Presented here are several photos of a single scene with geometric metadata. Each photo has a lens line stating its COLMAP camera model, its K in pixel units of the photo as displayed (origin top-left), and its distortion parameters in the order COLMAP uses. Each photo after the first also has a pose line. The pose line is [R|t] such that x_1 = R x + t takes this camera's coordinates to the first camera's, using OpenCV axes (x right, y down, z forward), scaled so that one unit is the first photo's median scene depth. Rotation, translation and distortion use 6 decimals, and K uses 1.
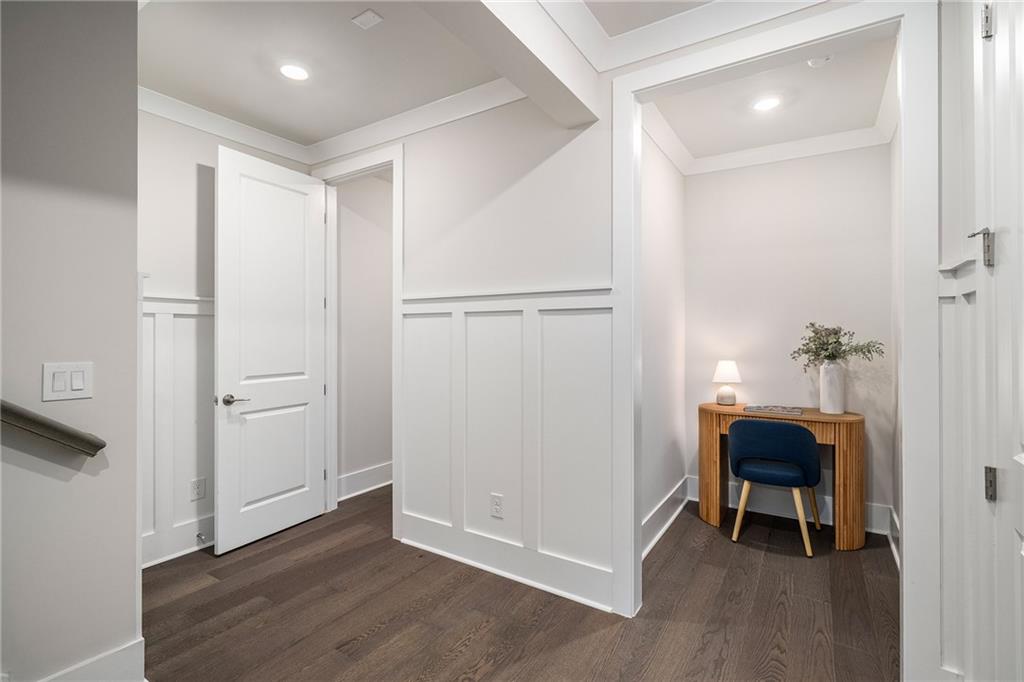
lens RADIAL K [[464.5, 0, 507.1], [0, 464.5, 336.8], [0, 0, 1]] dist [0.000141, 0.000041]
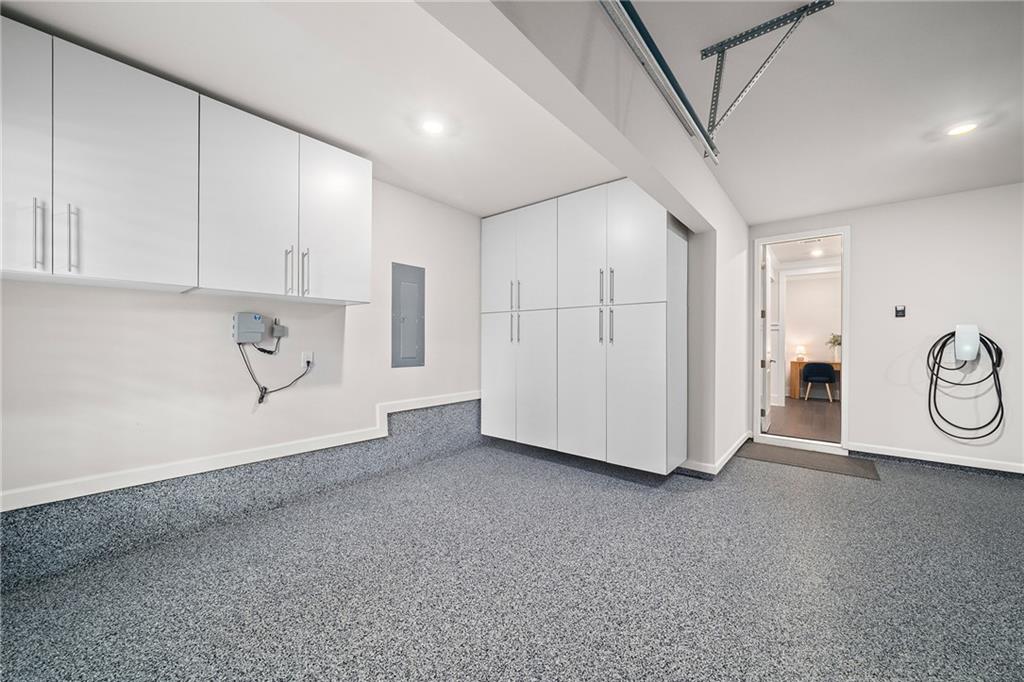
lens RADIAL K [[372.1, 0, 516.1], [0, 372.1, 340.3], [0, 0, 1]] dist [-0.001294, -0.000055]
pose [[0.990690, 0.006278, -0.135990, -1.083989], [-0.006933, 0.999967, -0.004341, 0.041581], [0.135958, 0.005244, 0.990701, -1.721771]]
